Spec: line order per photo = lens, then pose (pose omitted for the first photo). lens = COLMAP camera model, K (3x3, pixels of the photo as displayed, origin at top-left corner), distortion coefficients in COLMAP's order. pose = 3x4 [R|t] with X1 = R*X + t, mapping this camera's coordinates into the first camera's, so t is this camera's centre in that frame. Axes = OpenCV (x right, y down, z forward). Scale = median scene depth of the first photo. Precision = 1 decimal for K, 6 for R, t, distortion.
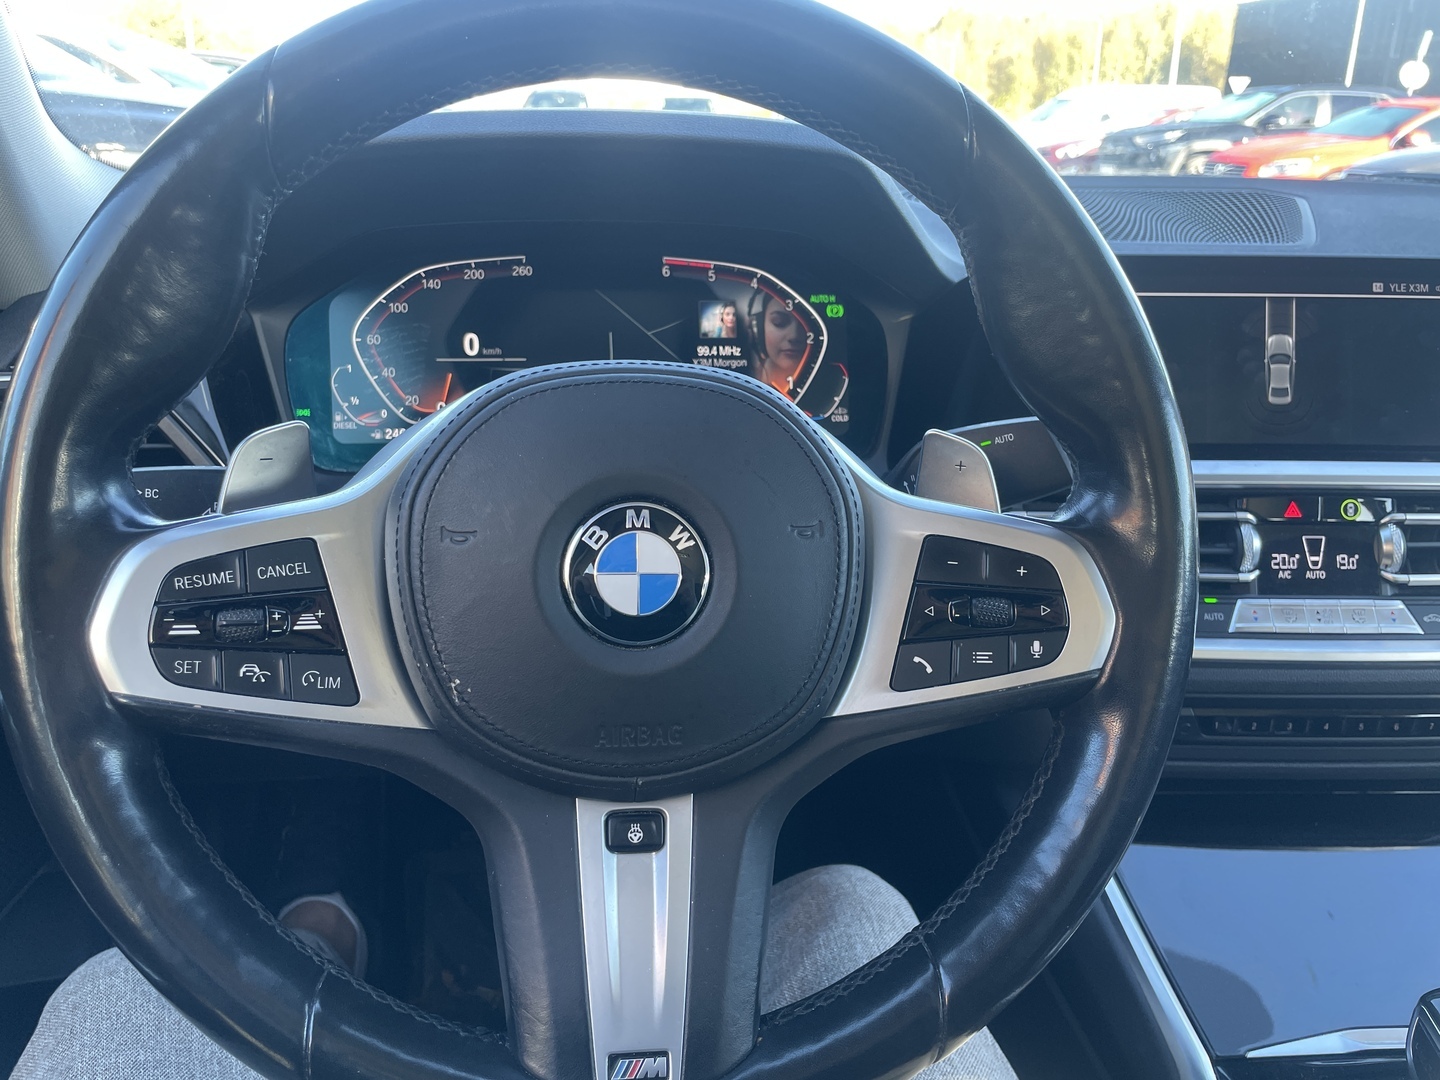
lens RADIAL K [[1087.8, 0, 726.3], [0, 1087.8, 544.3], [0, 0, 1]] dist [0.055730, -0.075949]
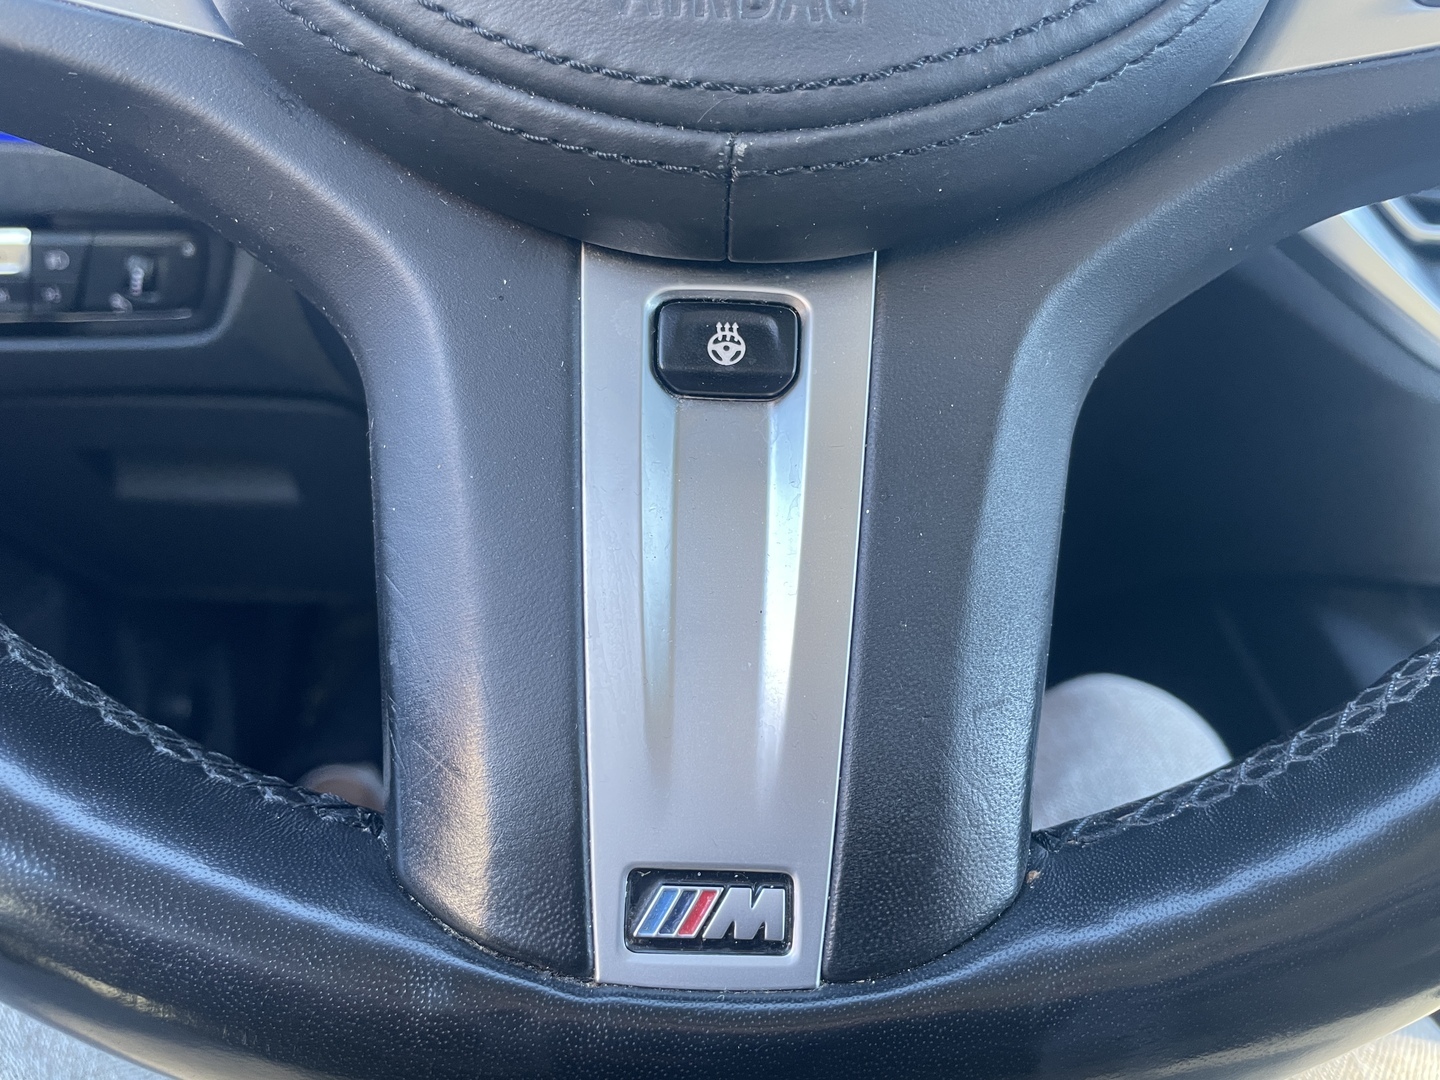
lens RADIAL K [[1087.8, 0, 722.2], [0, 1087.8, 549.4], [0, 0, 1]] dist [0.055730, -0.075949]
pose [[0.992976, 0.042649, -0.110363, -0.038579], [-0.038054, 0.998333, 0.043405, 0.323482], [0.112030, -0.038900, 0.992943, 0.611065]]
